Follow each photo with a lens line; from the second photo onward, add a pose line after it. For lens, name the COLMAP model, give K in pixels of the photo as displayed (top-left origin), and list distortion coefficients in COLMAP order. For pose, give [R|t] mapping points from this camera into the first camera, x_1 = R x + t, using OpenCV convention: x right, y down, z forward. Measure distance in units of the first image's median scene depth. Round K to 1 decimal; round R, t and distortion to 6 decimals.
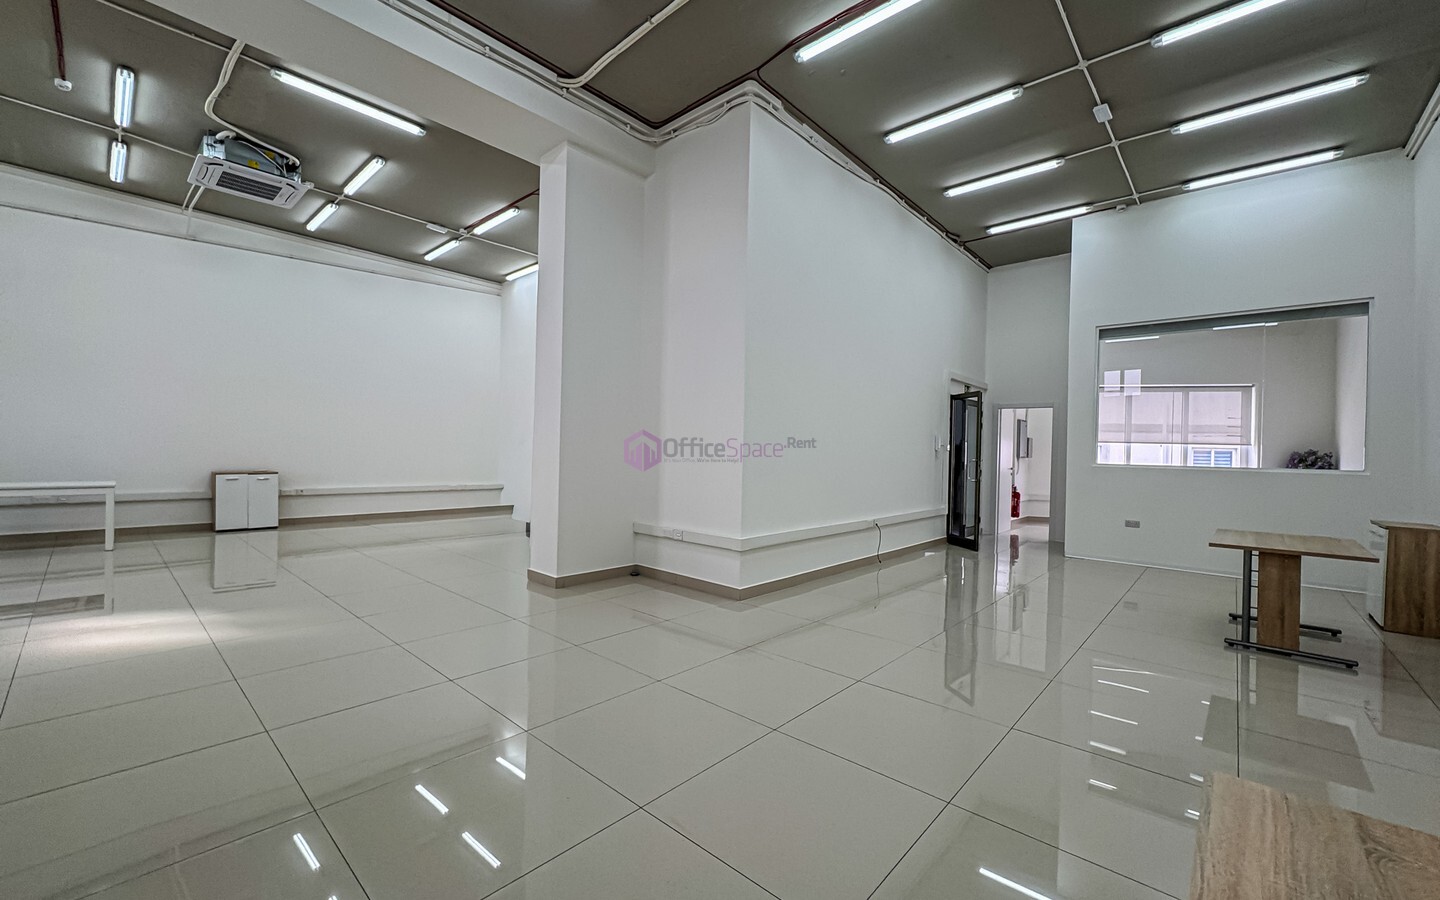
lens RADIAL K [[566.8, 0, 720.0], [0, 566.8, 450.0], [0, 0, 1]] dist [-0.002856, -0.000229]
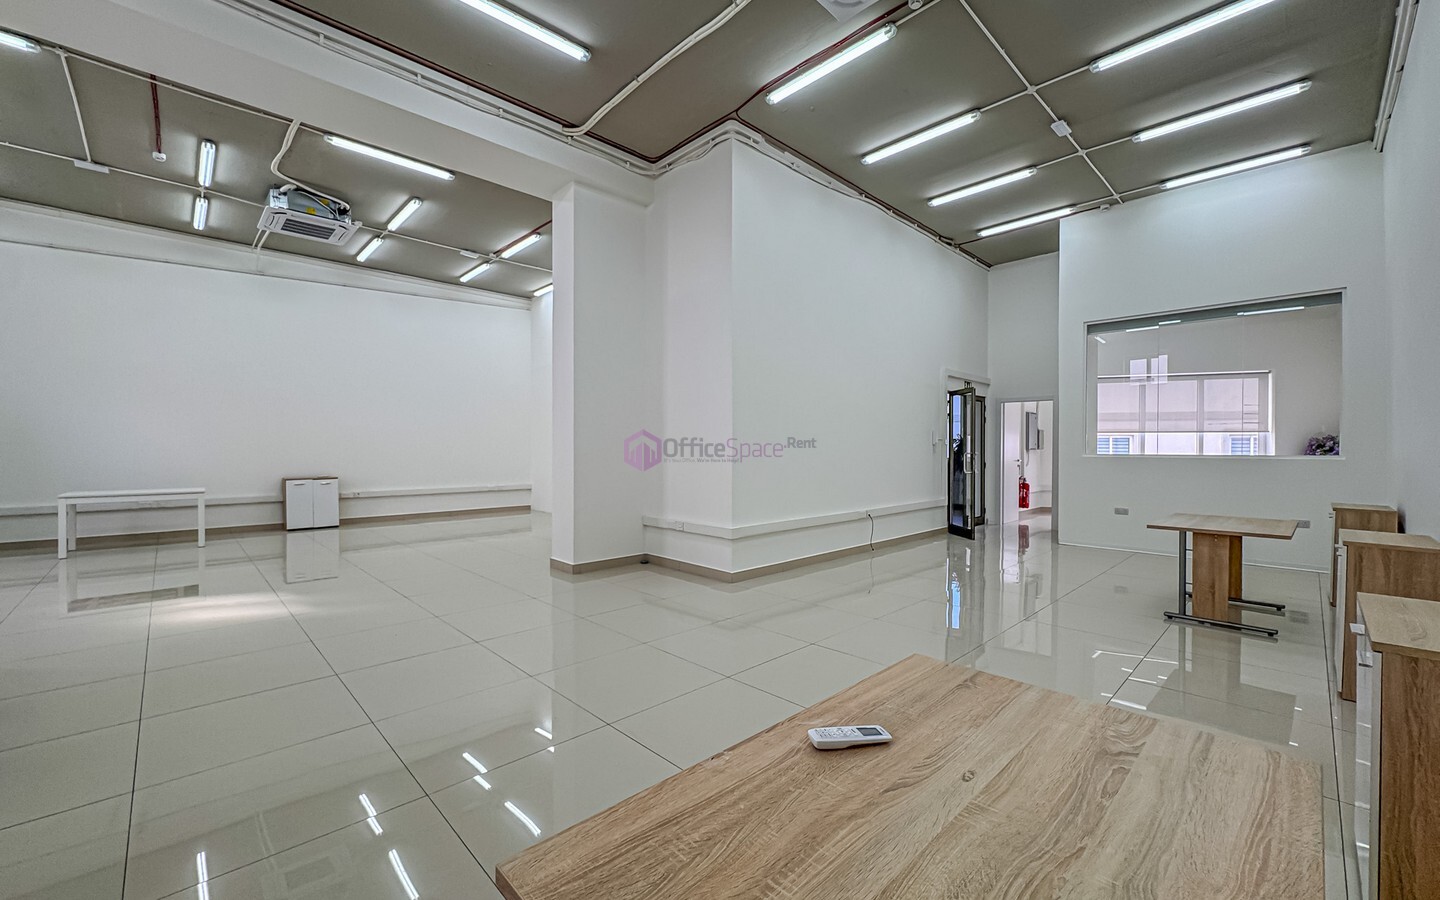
lens RADIAL K [[566.8, 0, 720.0], [0, 566.8, 450.0], [0, 0, 1]] dist [-0.002856, -0.000229]
pose [[0.997501, -0.022174, -0.067076, 0.075175], [0.022433, 0.999743, 0.003123, -0.002362], [0.066989, -0.004620, 0.997743, -0.101126]]
